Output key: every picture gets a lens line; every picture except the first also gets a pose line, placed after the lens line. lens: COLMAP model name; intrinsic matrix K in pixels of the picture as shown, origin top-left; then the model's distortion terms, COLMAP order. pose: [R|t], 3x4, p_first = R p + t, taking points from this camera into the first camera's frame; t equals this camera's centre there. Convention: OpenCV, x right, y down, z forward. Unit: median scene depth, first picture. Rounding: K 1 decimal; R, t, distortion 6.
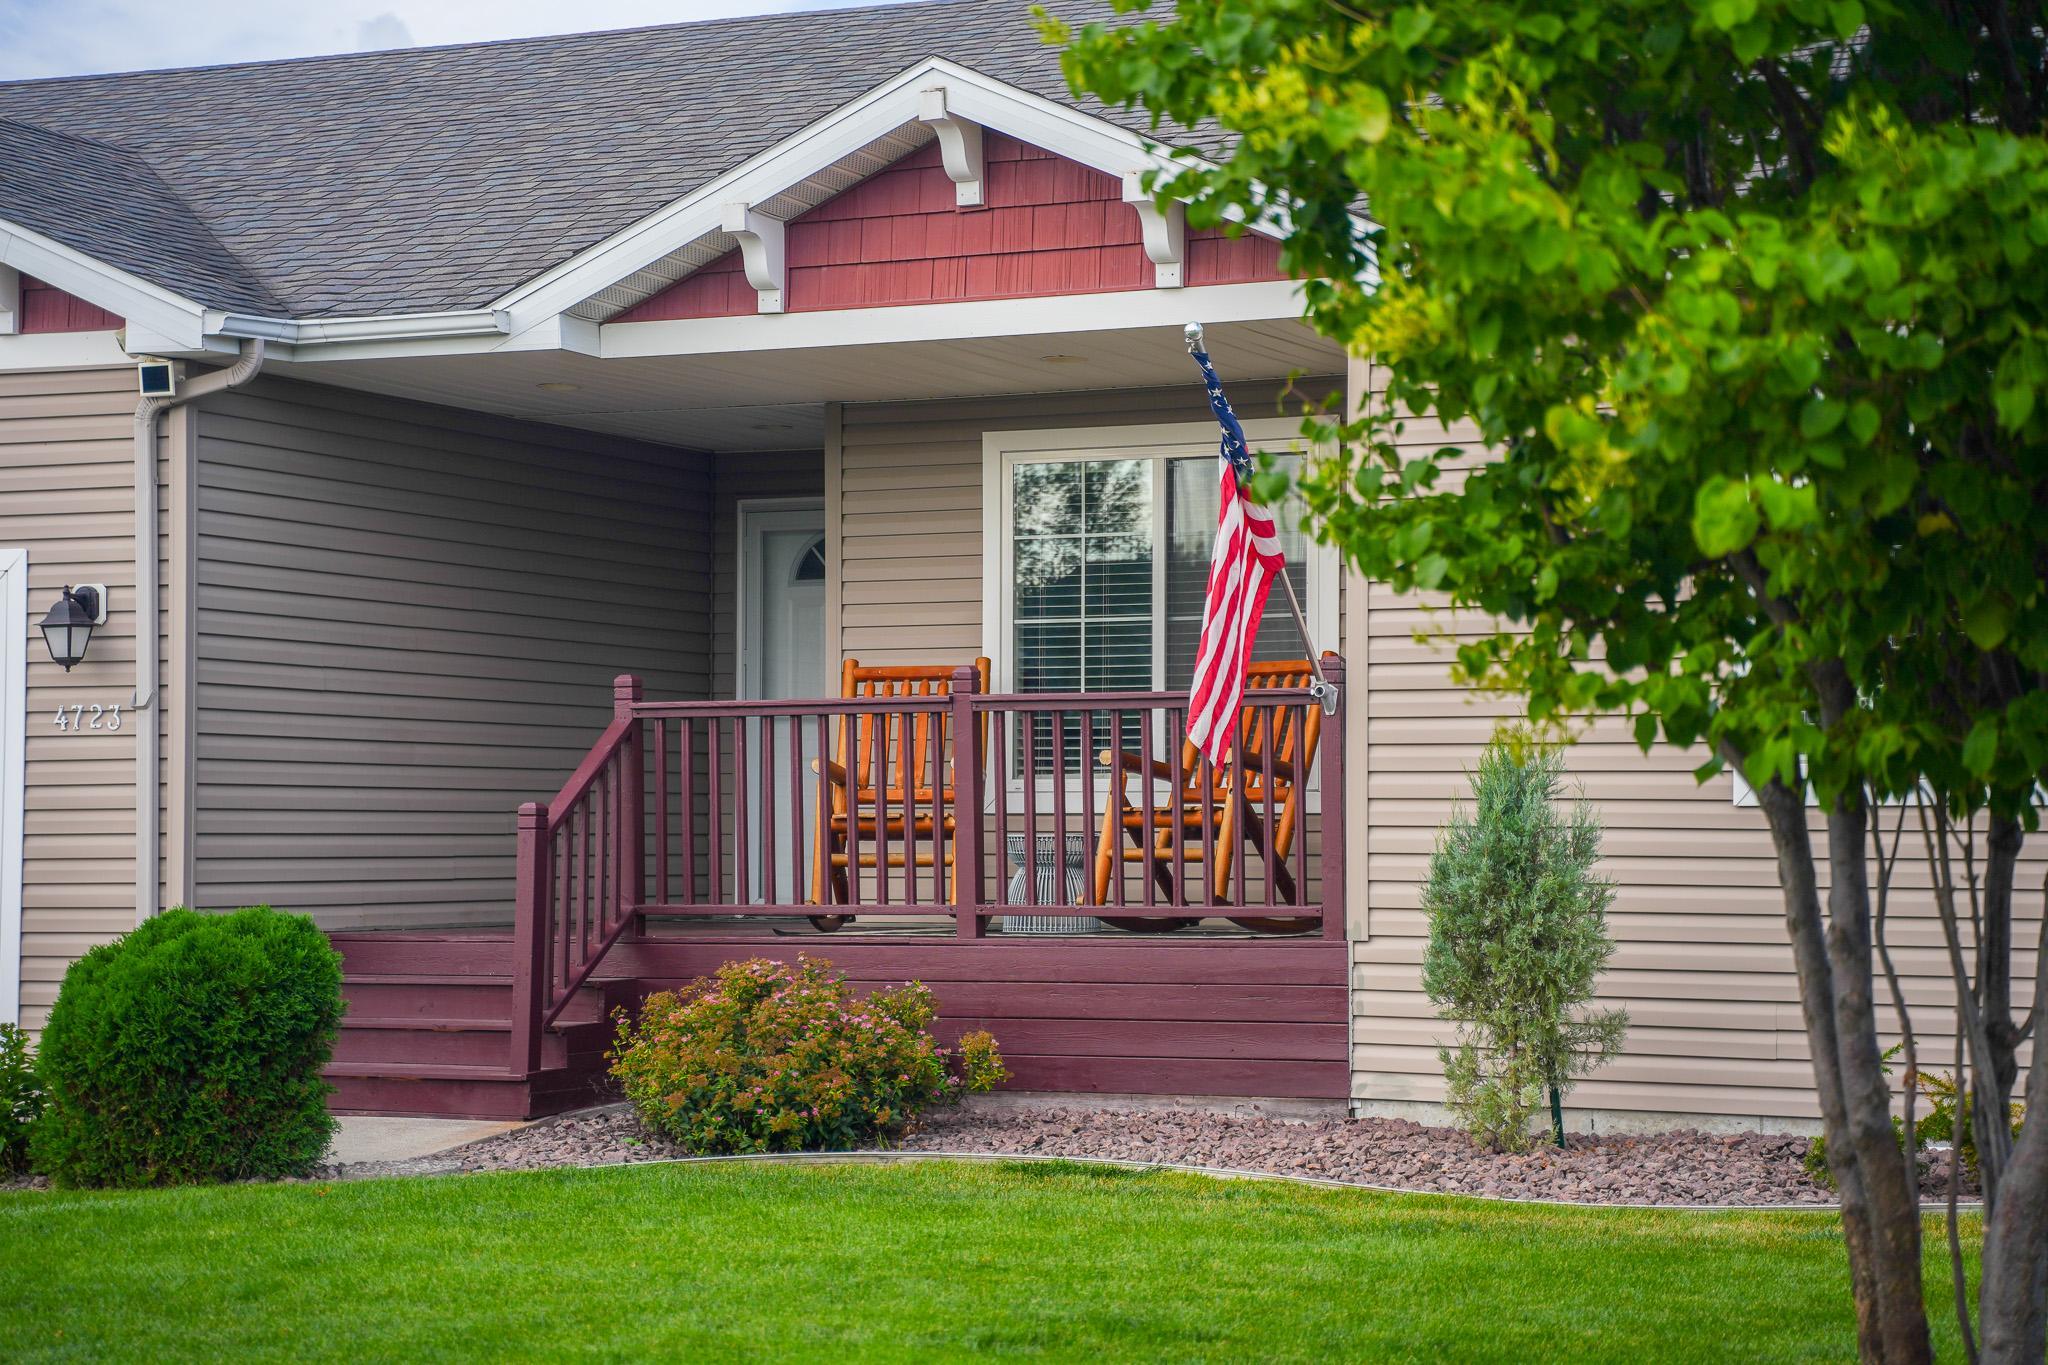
lens RADIAL K [[4036.4, 0, 1024.0], [0, 4036.4, 682.5], [0, 0, 1]] dist [0.253796, 0.300075]
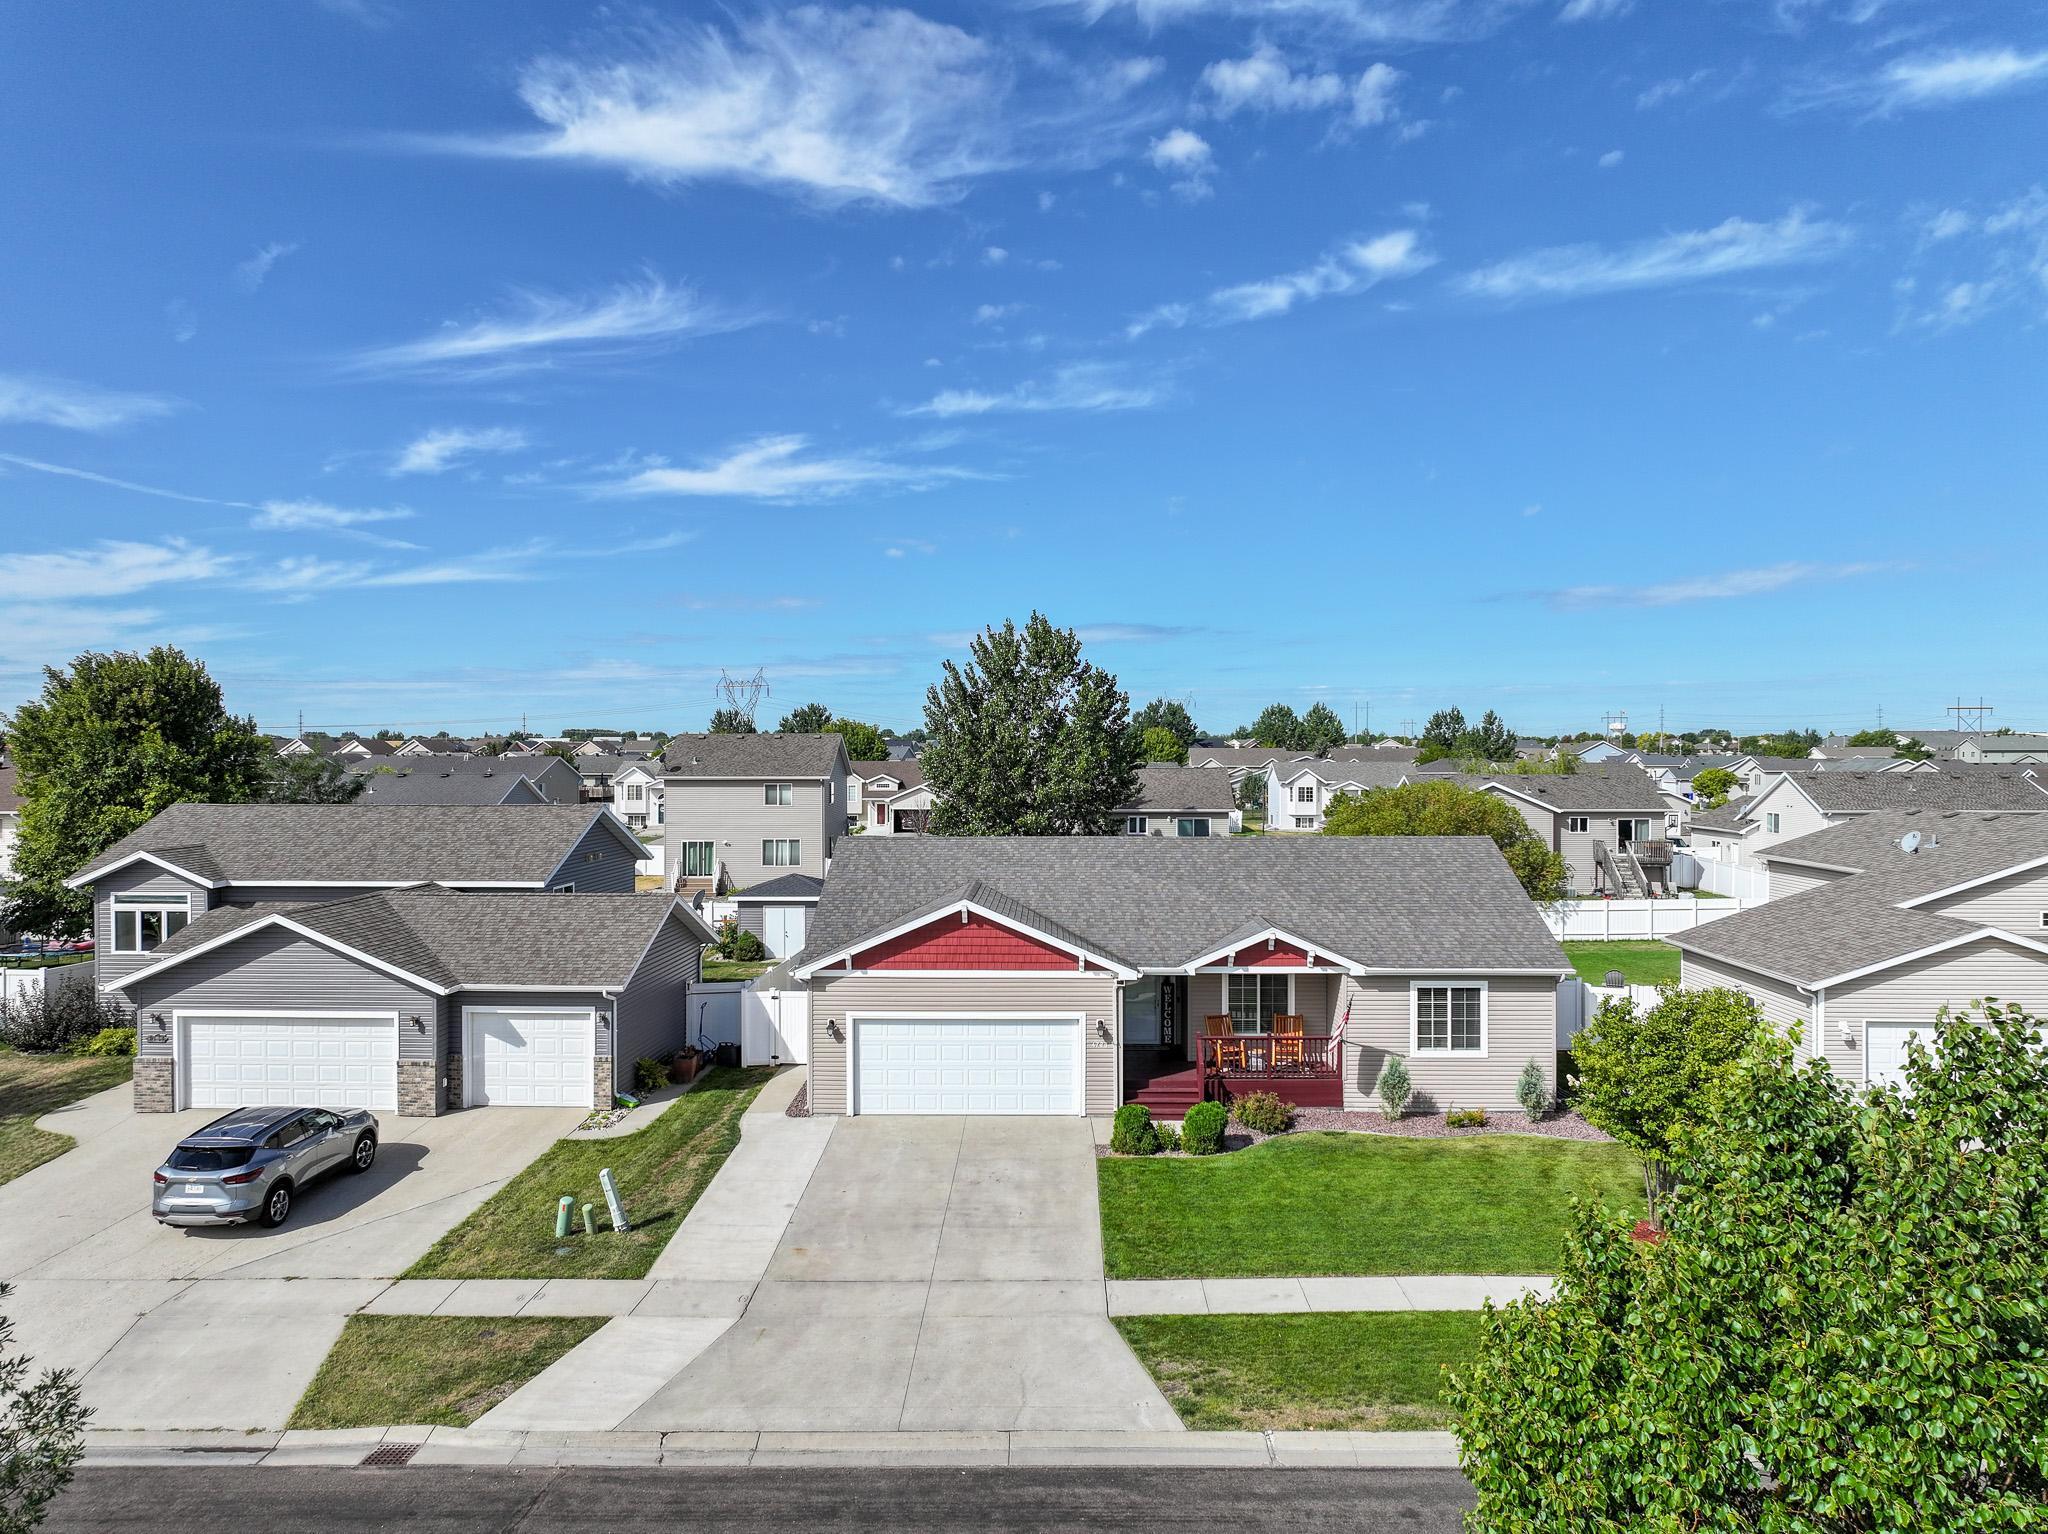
lens RADIAL K [[1484.1, 0, 1028.0], [0, 1484.1, 731.3], [0, 0, 1]] dist [0.000232, 0.006647]
pose [[0.912256, -0.002953, 0.409611, -1.273964], [-0.011421, 0.999402, 0.032641, -0.529889], [-0.409462, -0.034455, 0.911676, -0.795787]]
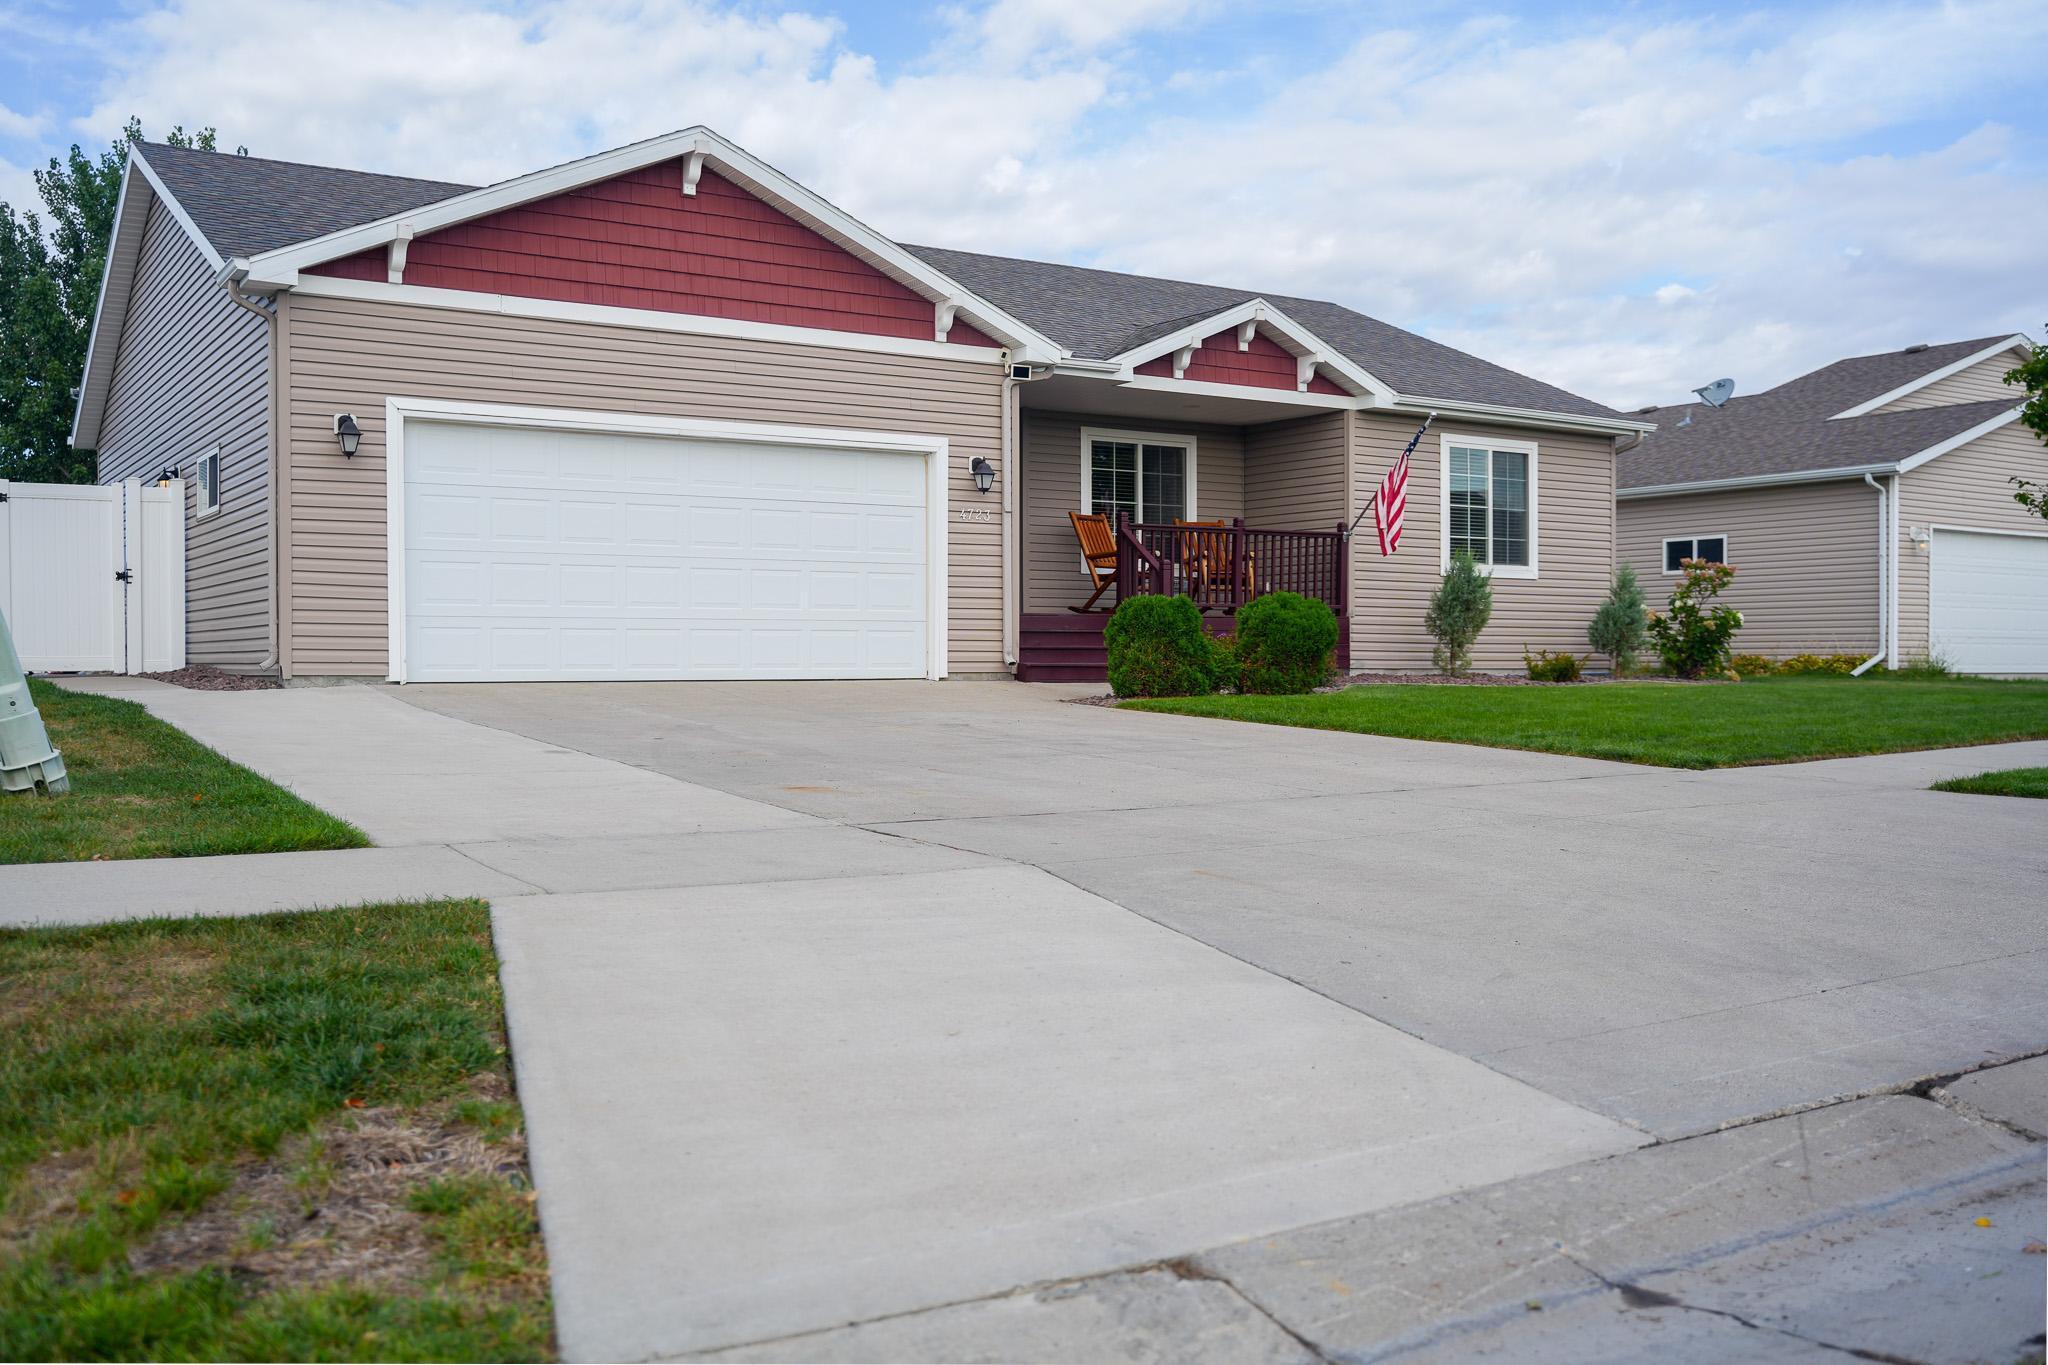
lens RADIAL K [[1850.2, 0, 1026.8], [0, 1850.2, 724.6], [0, 0, 1]] dist [-0.067589, 0.014430]
pose [[0.516520, -0.031231, 0.855706, -1.295641], [-0.031345, 0.997975, 0.055344, 0.079827], [-0.855701, -0.055408, 0.514495, 0.505136]]
